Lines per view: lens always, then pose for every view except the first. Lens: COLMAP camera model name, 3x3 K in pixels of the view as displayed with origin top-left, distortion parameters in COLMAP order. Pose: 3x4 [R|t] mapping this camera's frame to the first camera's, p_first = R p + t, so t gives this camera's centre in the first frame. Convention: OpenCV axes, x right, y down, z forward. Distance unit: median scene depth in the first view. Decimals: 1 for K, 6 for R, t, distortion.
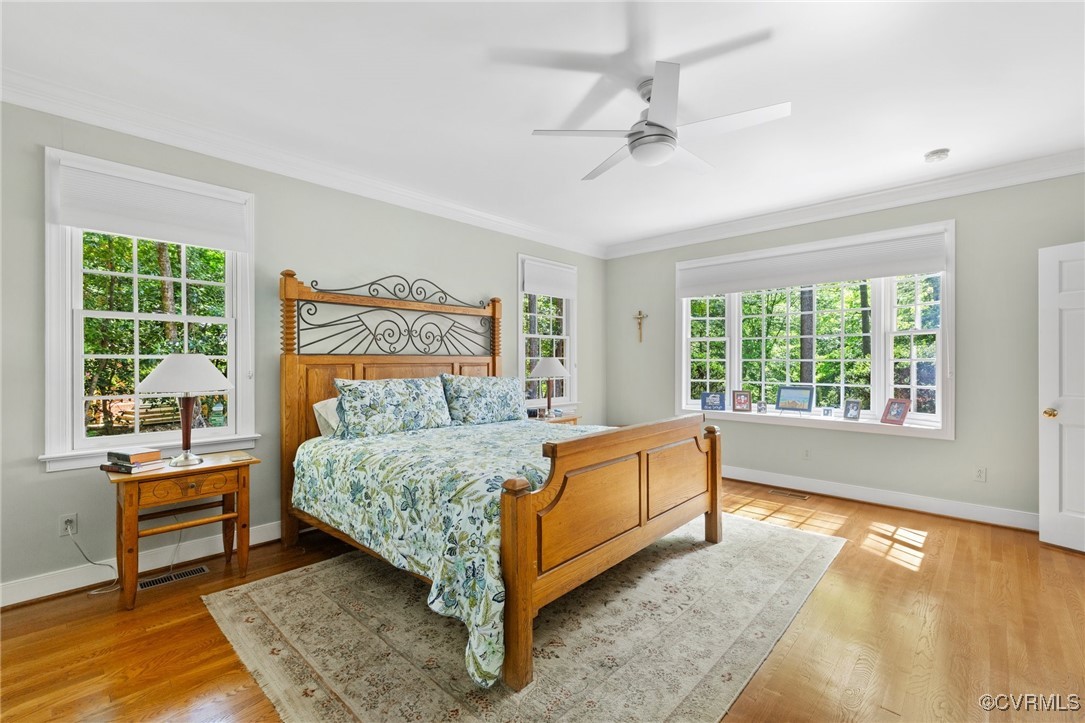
lens RADIAL K [[471.9, 0, 542.0], [0, 471.9, 361.3], [0, 0, 1]] dist [-0.003235, 0.000833]
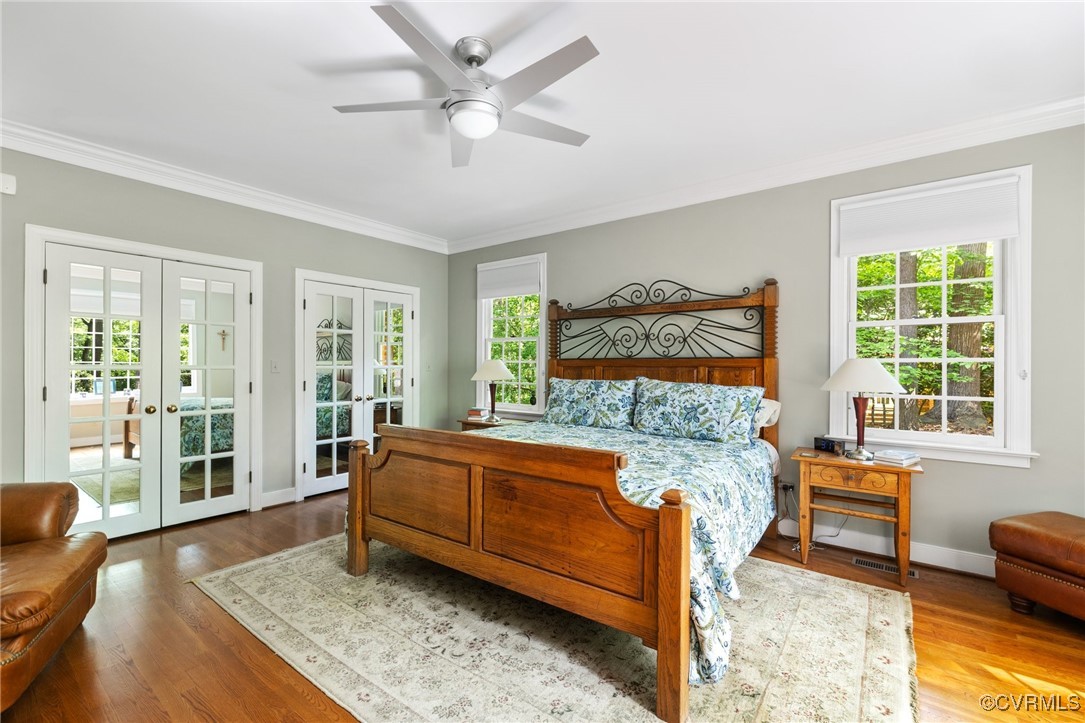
lens RADIAL K [[471.9, 0, 541.2], [0, 471.9, 364.1], [0, 0, 1]] dist [-0.003235, 0.000833]
pose [[0.102748, 0.012025, -0.994635, 0.778560], [0.004559, 0.999911, 0.012560, -0.015384], [0.994697, -0.005825, 0.102684, 0.722465]]
